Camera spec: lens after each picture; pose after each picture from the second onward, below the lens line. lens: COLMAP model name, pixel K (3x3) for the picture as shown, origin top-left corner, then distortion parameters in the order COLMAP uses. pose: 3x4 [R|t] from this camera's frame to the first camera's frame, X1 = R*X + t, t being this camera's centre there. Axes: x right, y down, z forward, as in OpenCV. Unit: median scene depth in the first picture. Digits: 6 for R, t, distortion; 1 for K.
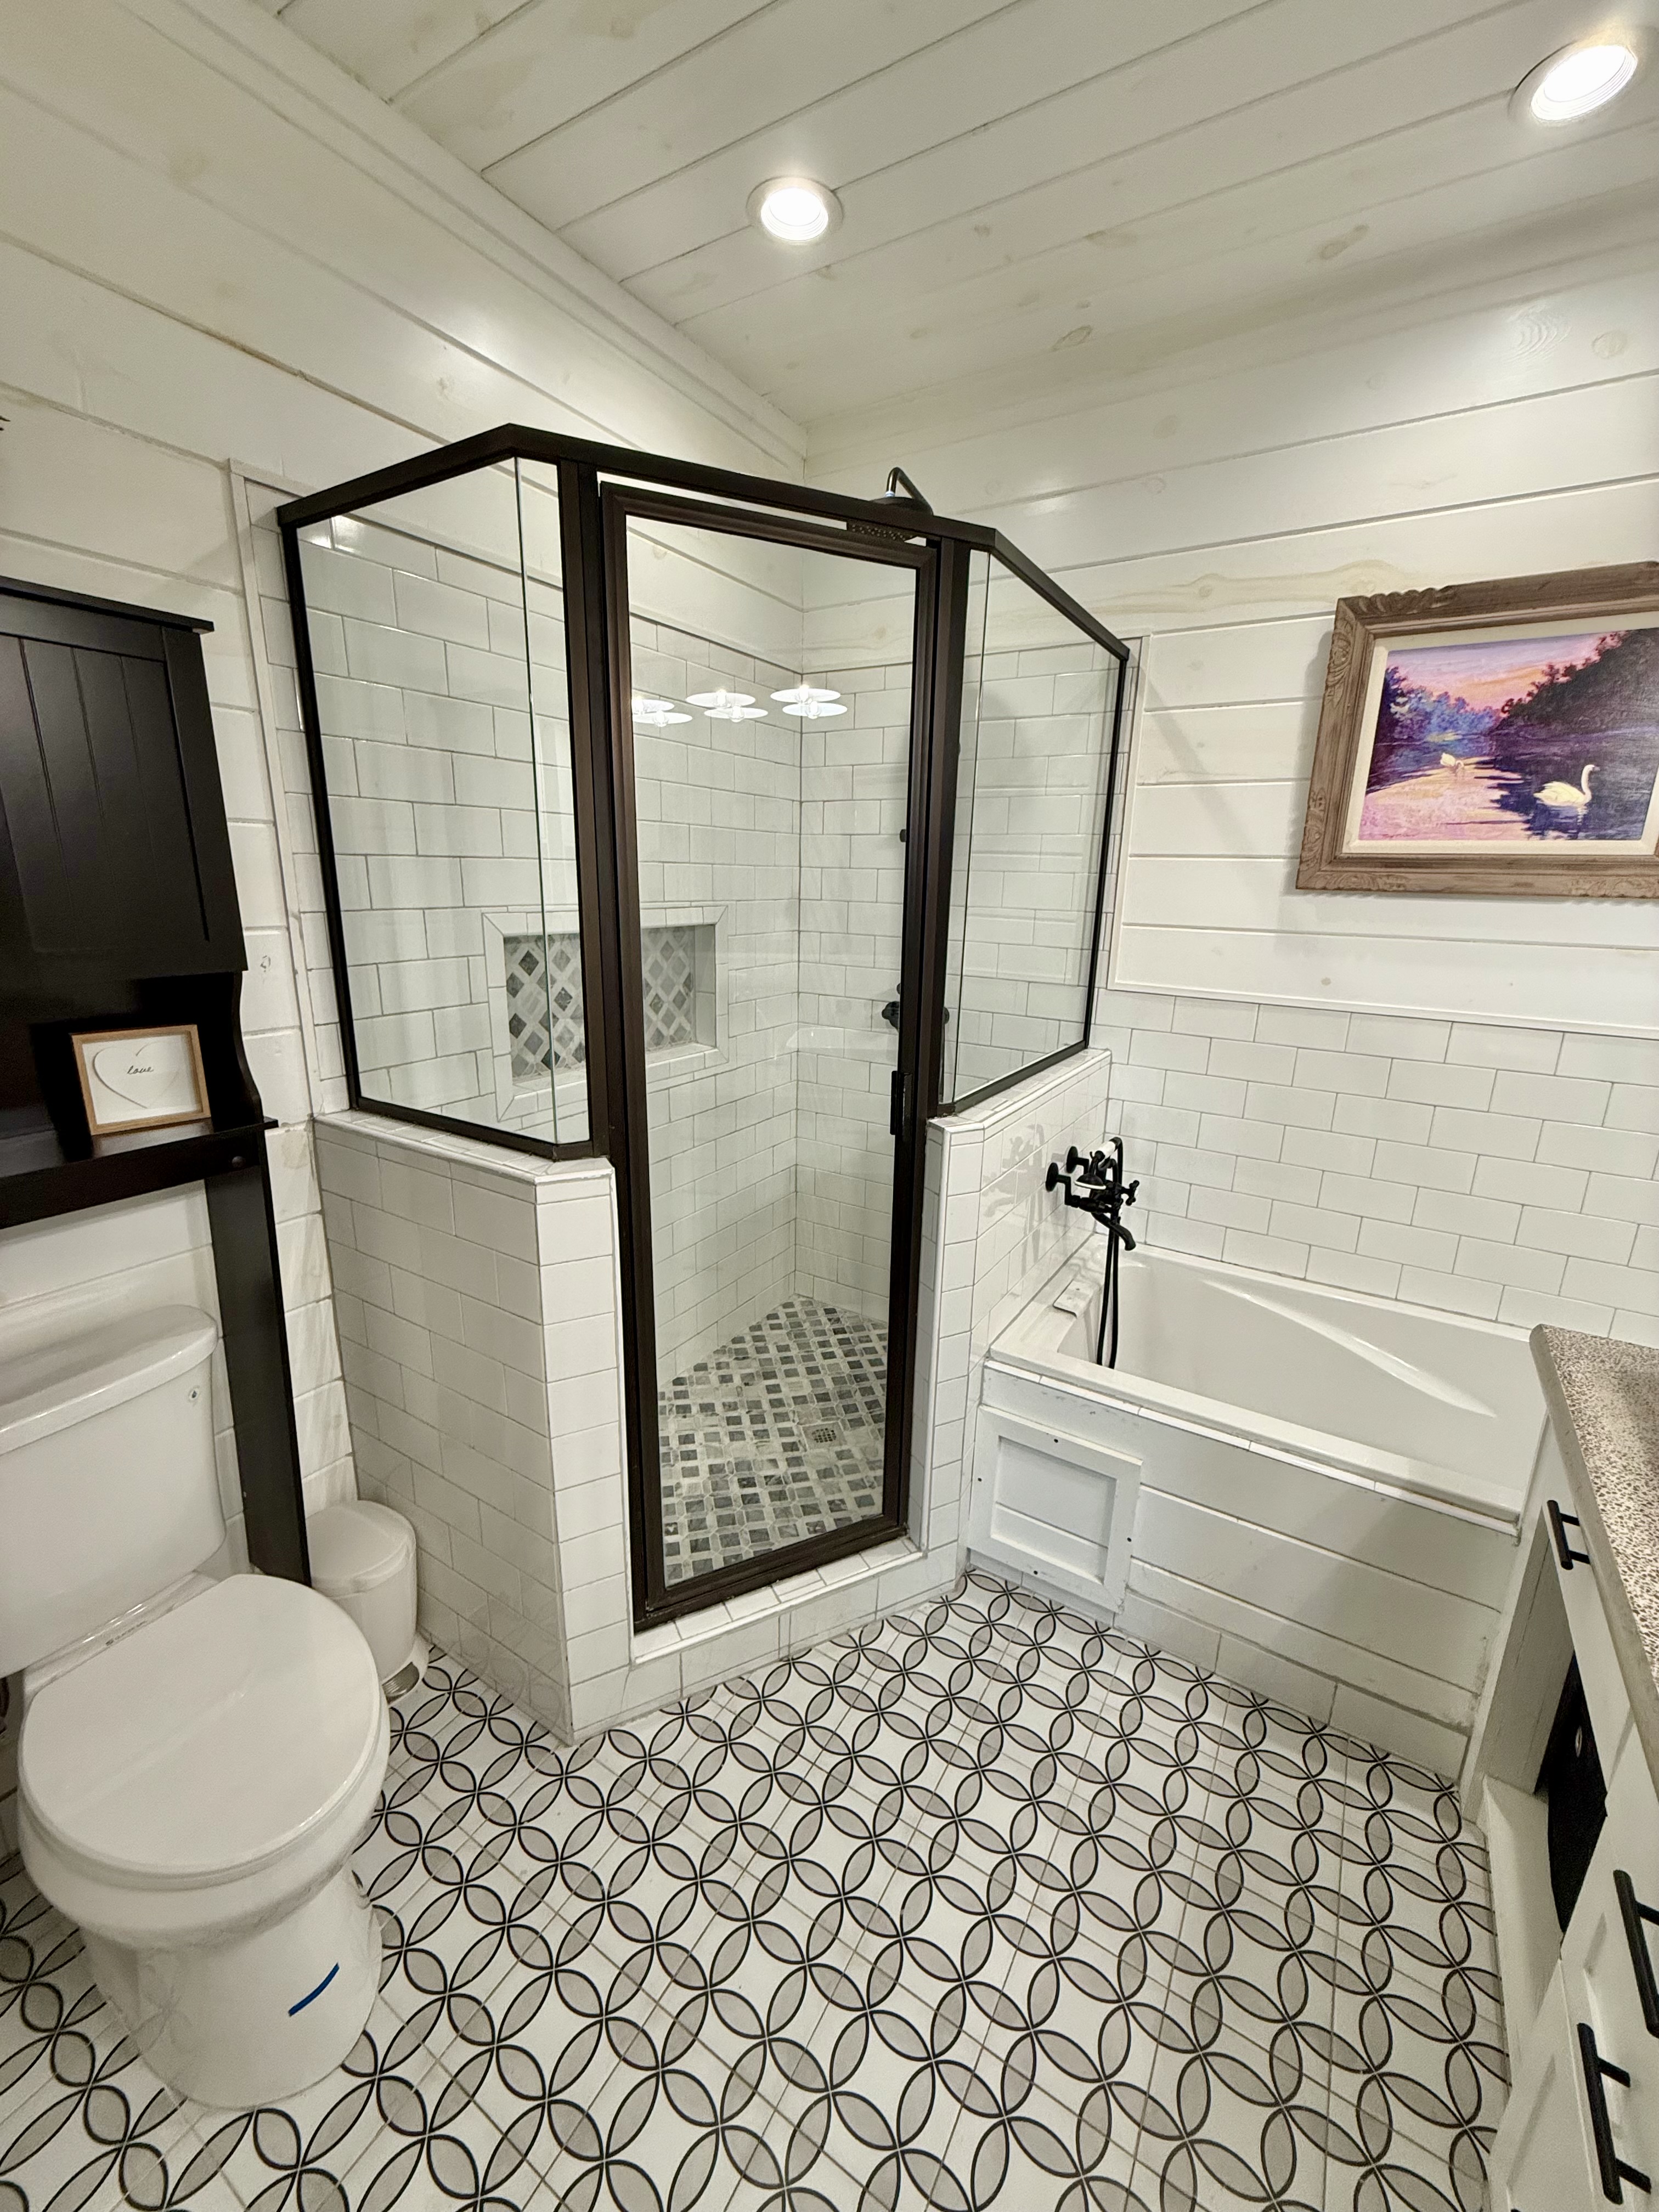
lens RADIAL K [[884.9, 0, 830.4], [0, 884.9, 1103.3], [0, 0, 1]] dist [-0.000019, -0.000118]
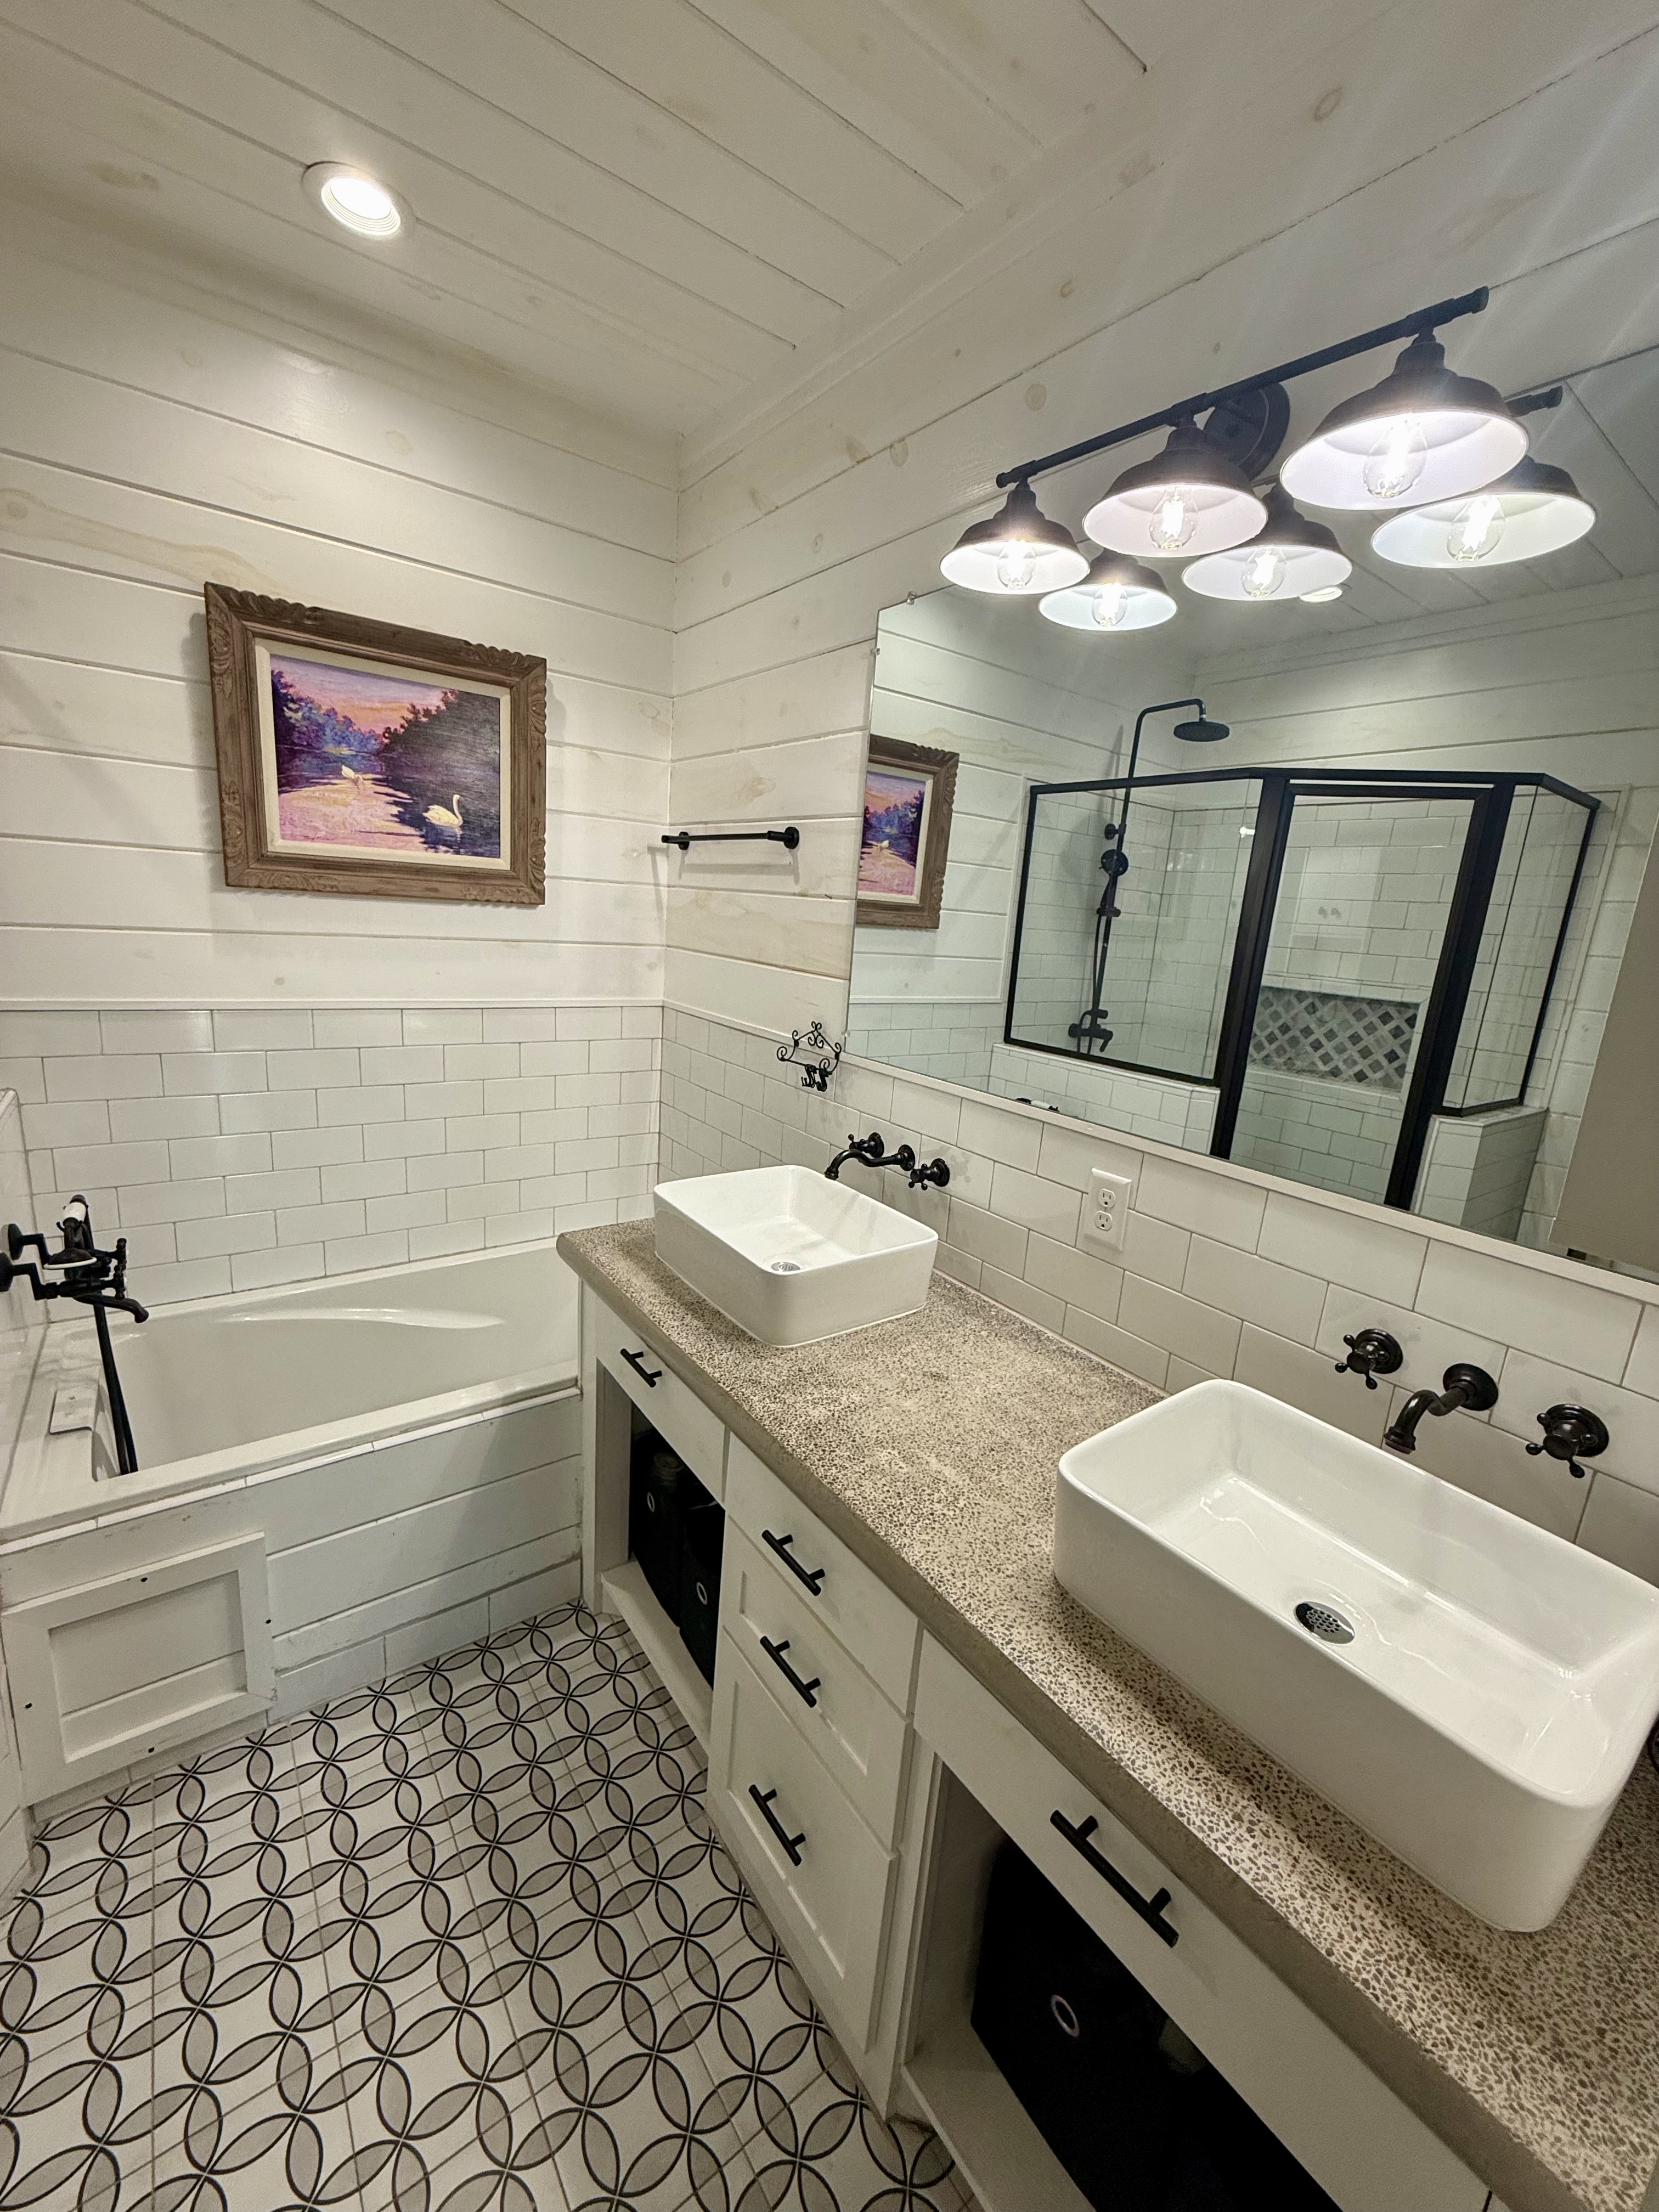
lens RADIAL K [[884.9, 0, 830.5], [0, 884.9, 1104.7], [0, 0, 1]] dist [-0.000019, -0.000118]
pose [[0.368189, -0.200482, 0.907879, -0.156302], [0.175936, 0.973857, 0.143701, -0.042352], [-0.912953, 0.106819, 0.393835, 0.073614]]
